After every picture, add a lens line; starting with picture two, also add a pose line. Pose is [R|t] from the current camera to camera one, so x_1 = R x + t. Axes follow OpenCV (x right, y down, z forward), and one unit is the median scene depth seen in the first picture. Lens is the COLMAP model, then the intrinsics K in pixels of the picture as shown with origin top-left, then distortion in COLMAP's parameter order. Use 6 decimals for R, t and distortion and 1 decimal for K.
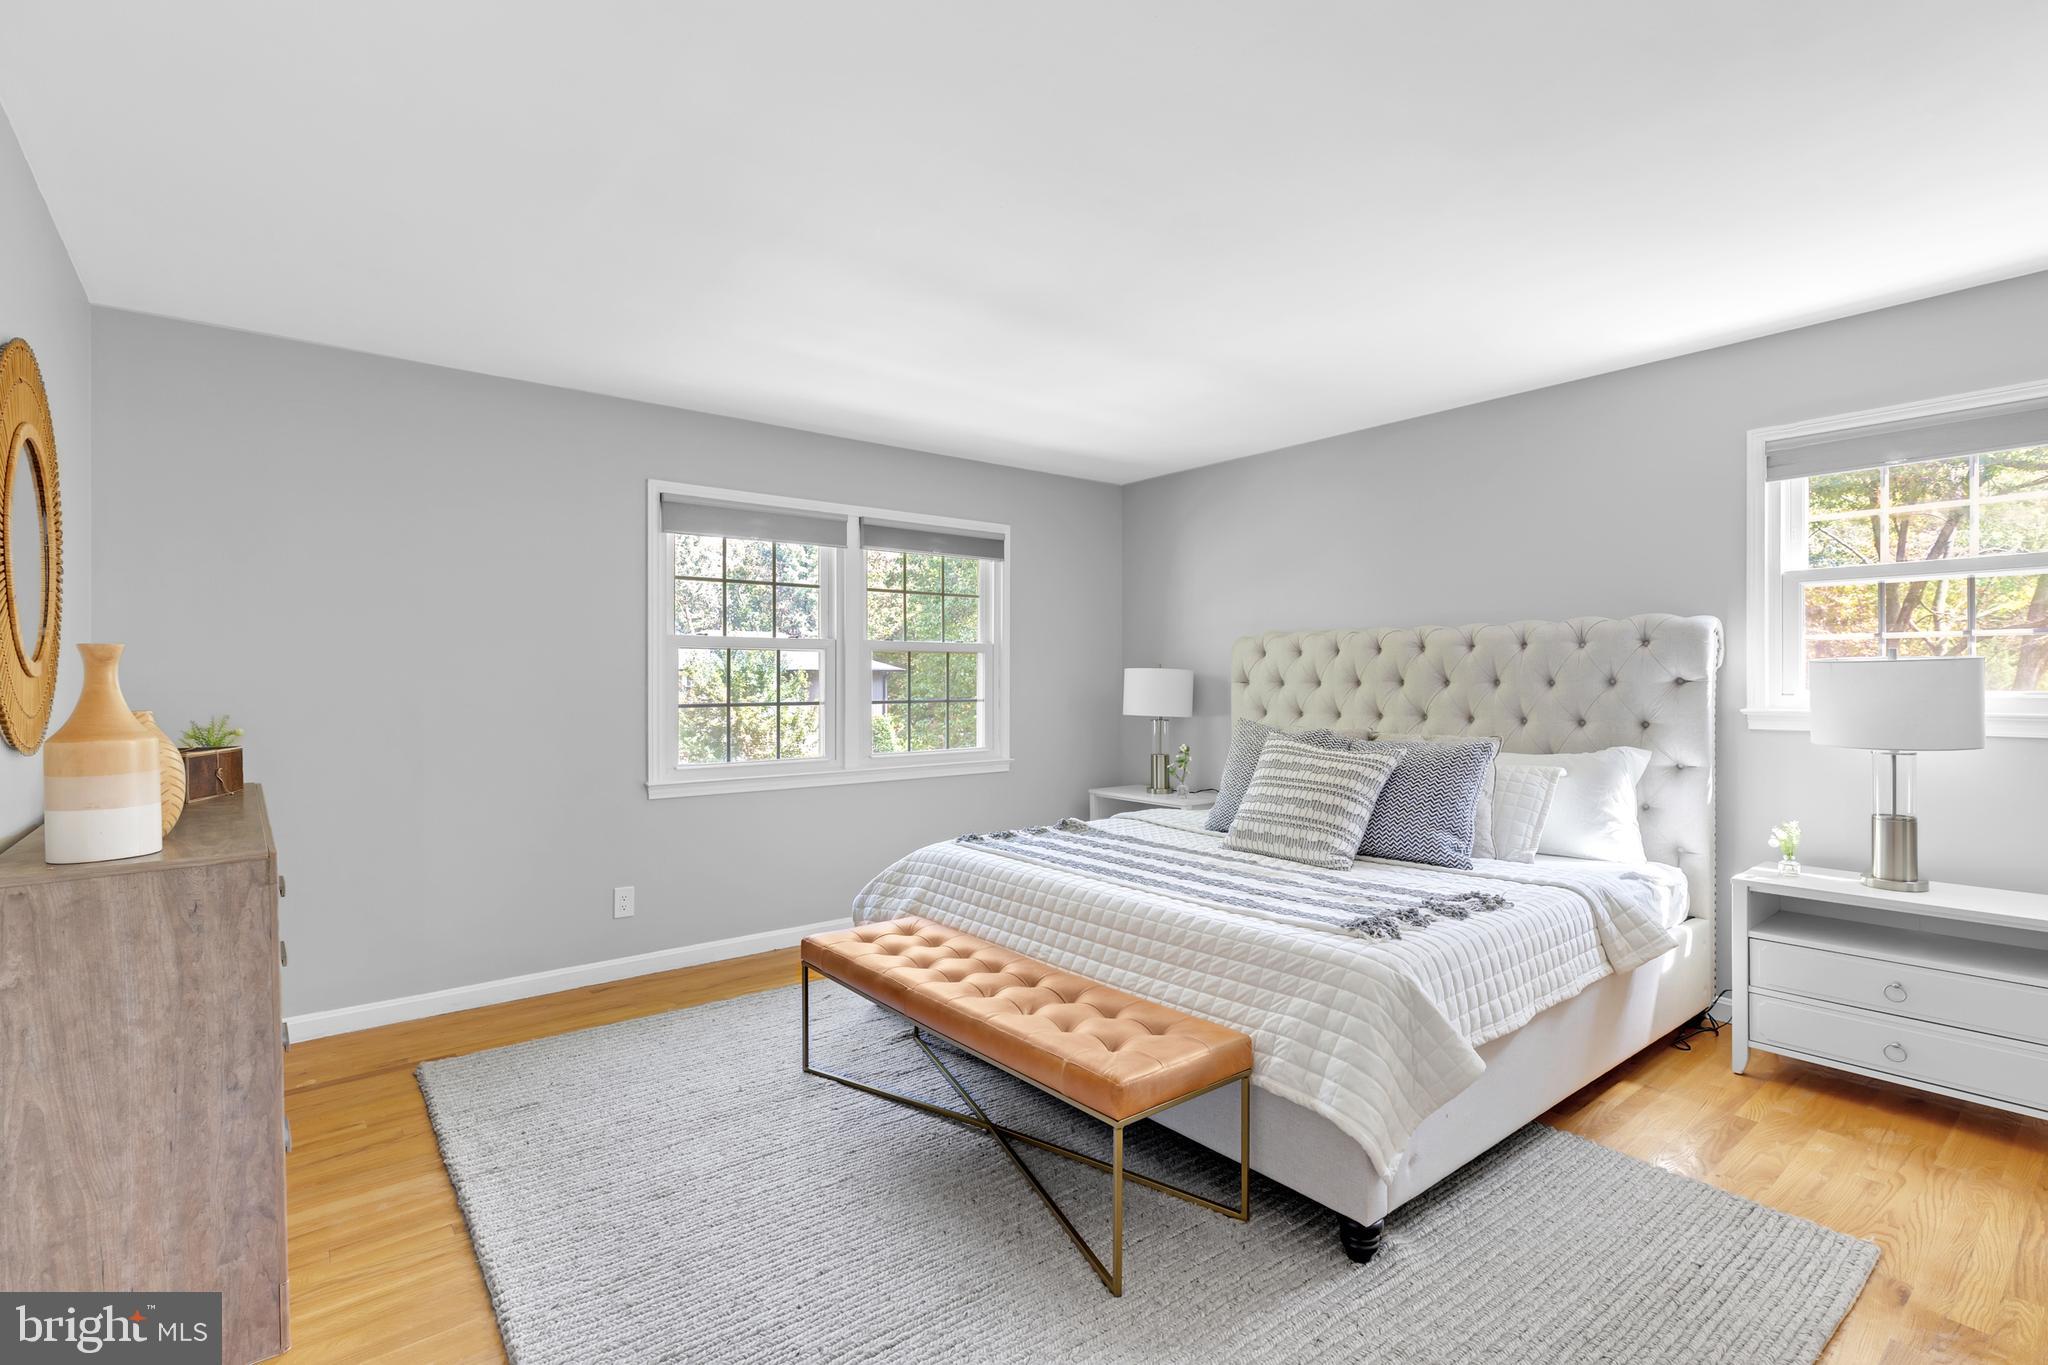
lens RADIAL K [[956.1, 0, 1024.0], [0, 956.1, 682.5], [0, 0, 1]] dist [0.085427, -0.000328]
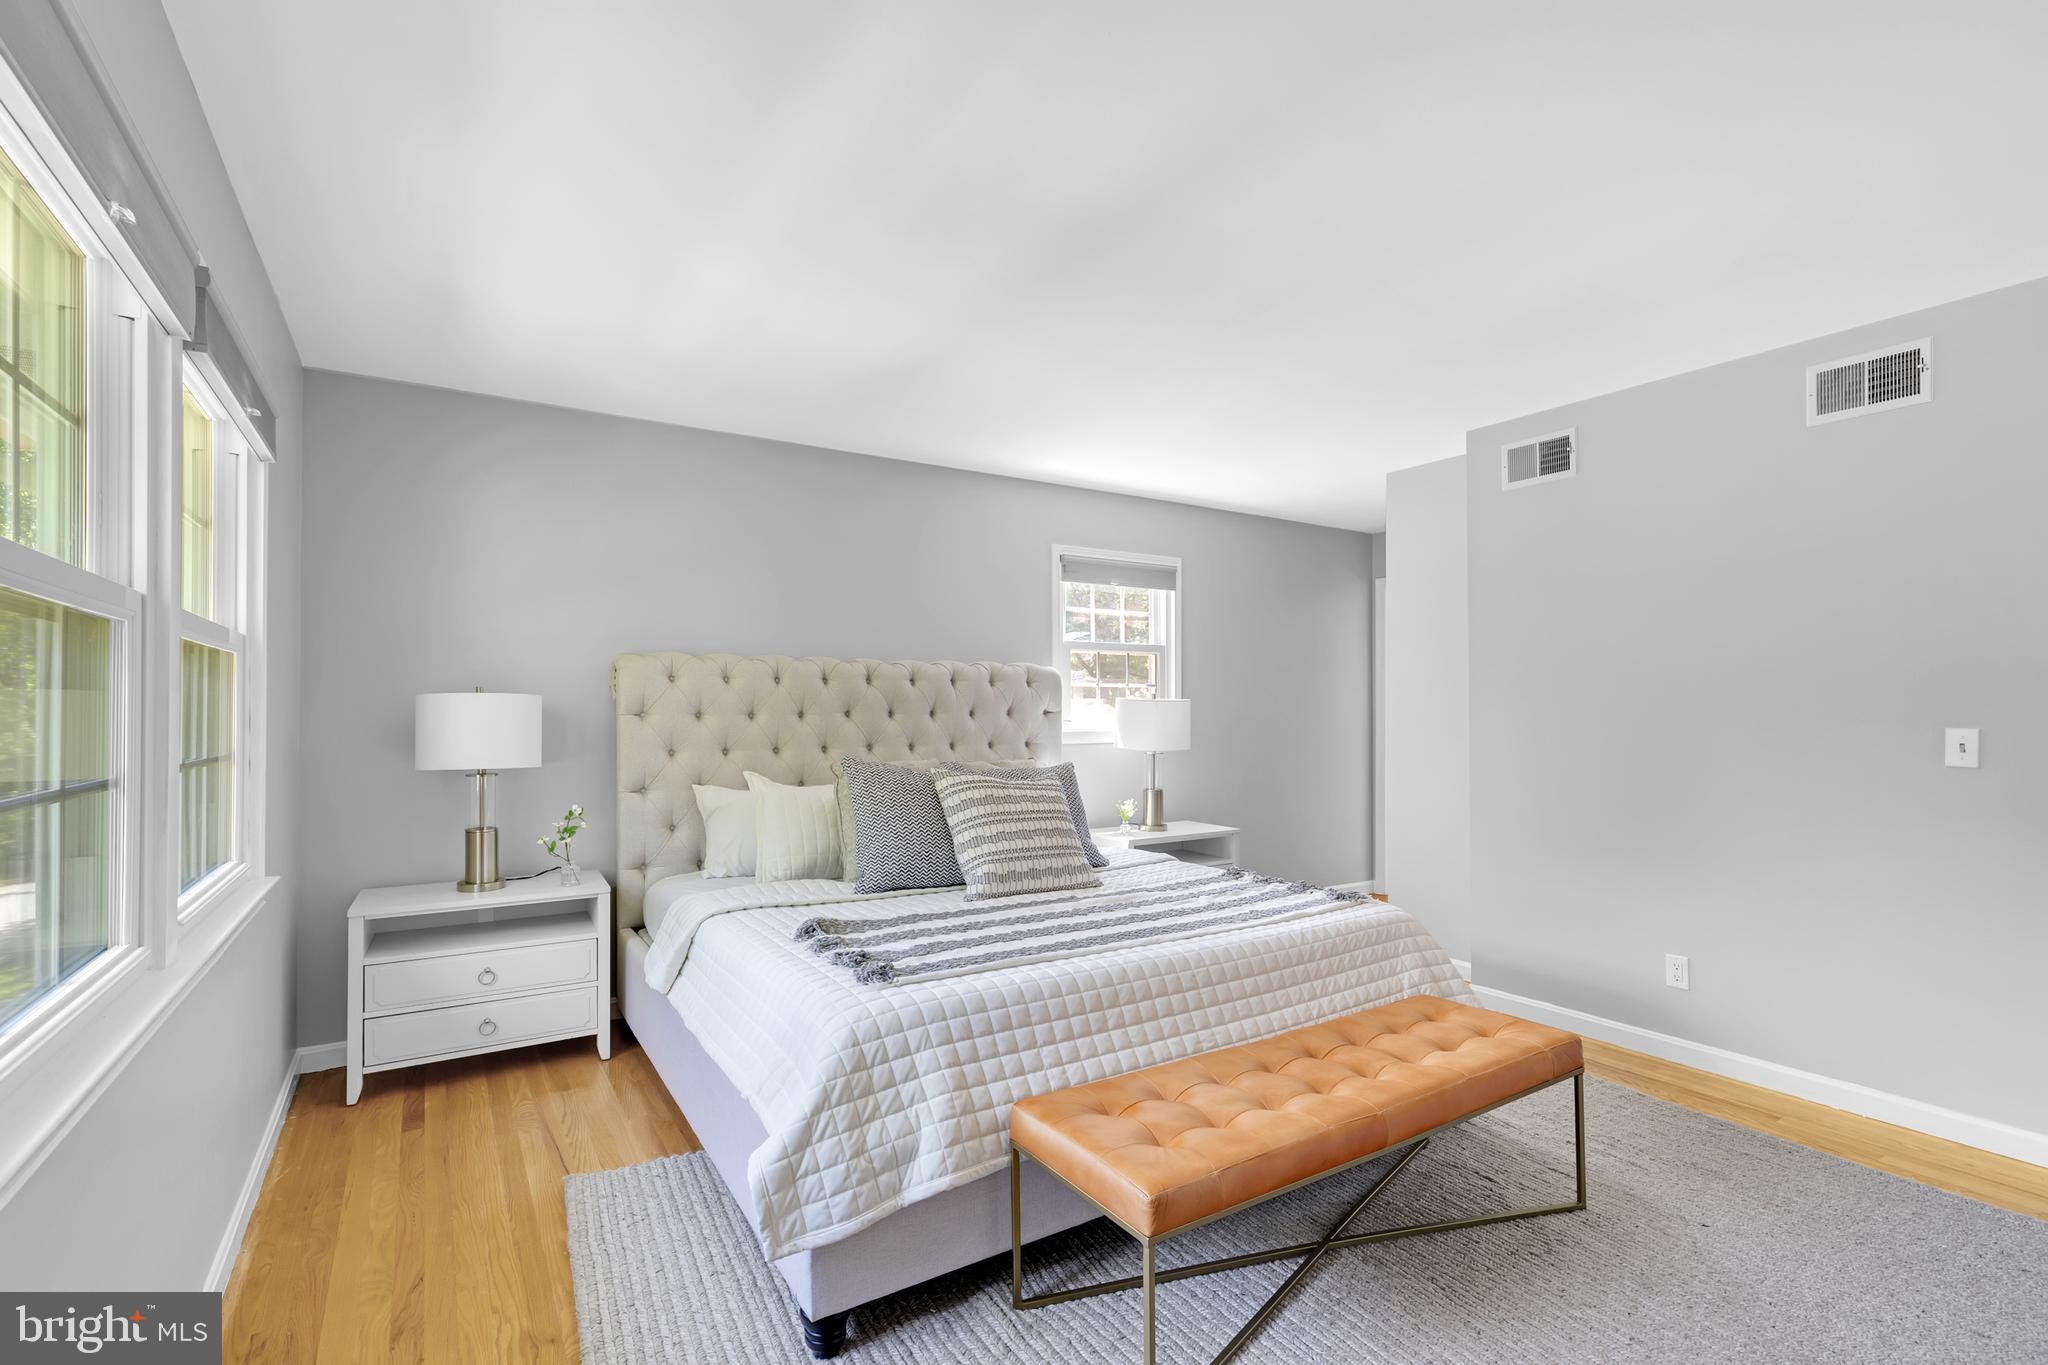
lens RADIAL K [[941.5, 0, 1024.0], [0, 941.5, 682.5], [0, 0, 1]] dist [-0.004239, -0.000765]
pose [[0.117257, 0.034865, 0.992489, -0.667085], [0.006534, 0.999335, -0.035877, 0.004534], [-0.993080, 0.010692, 0.116952, 0.881541]]
